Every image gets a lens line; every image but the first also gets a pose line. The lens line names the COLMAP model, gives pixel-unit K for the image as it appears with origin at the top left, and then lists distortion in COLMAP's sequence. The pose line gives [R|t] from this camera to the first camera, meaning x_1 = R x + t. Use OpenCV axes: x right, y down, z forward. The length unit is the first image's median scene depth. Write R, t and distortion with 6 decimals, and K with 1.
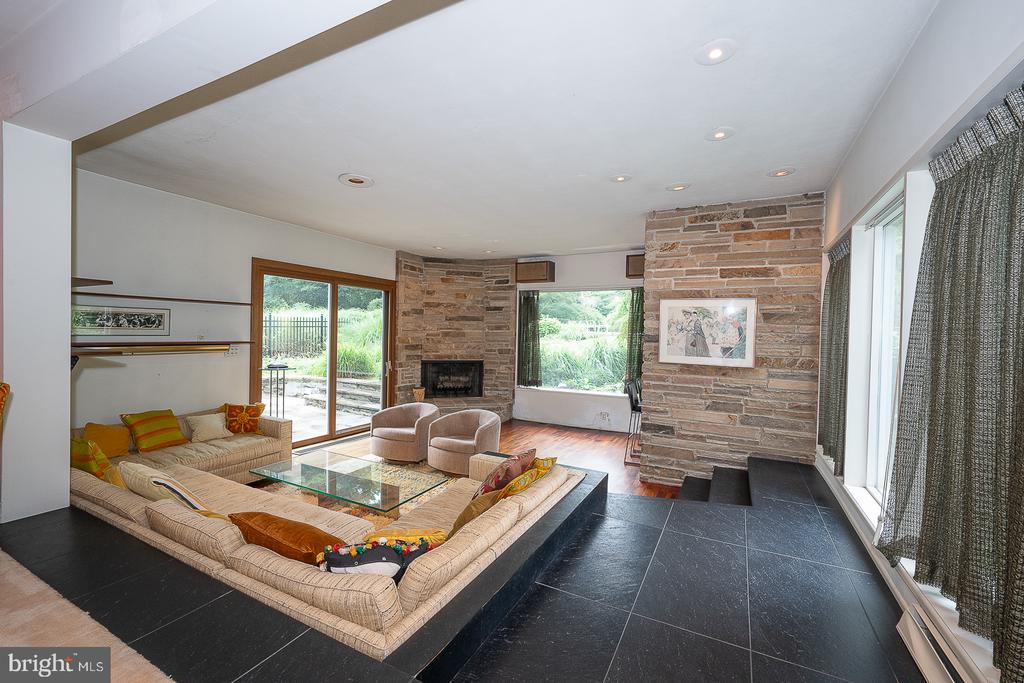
lens RADIAL K [[426.8, 0, 514.1], [0, 426.8, 339.2], [0, 0, 1]] dist [-0.012863, -0.000040]
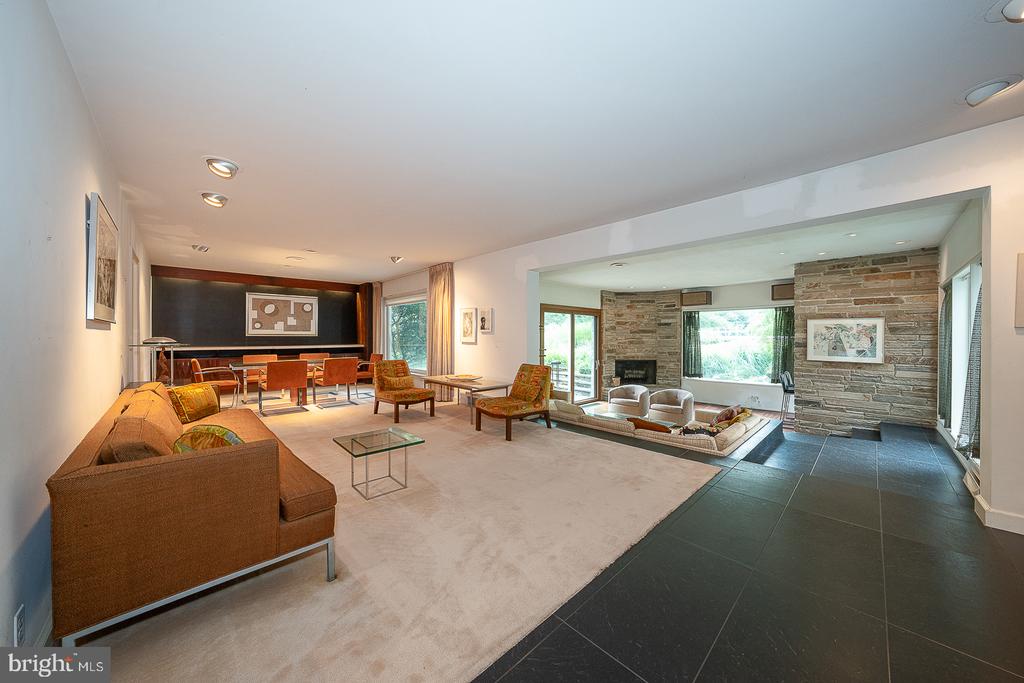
lens RADIAL K [[351.9, 0, 512.4], [0, 351.9, 338.9], [0, 0, 1]] dist [-0.034428, 0.007879]
pose [[0.947023, -0.018852, -0.320613, -0.263306], [0.015169, 0.999787, -0.013984, -0.021064], [0.320808, 0.008380, 0.947107, -0.513017]]
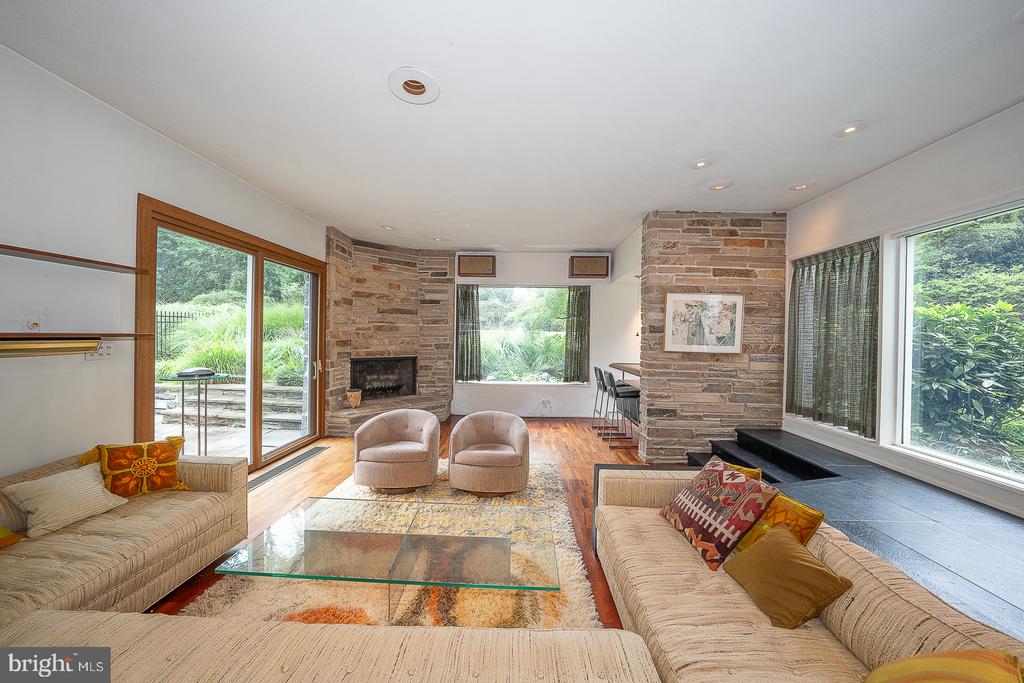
lens RADIAL K [[351.9, 0, 512.4], [0, 351.9, 338.9], [0, 0, 1]] dist [-0.034428, 0.007879]
pose [[0.899281, -0.009567, 0.437266, -0.378360], [0.007840, 0.999953, 0.005754, 0.014161], [-0.437301, -0.001746, 0.899314, 0.359006]]
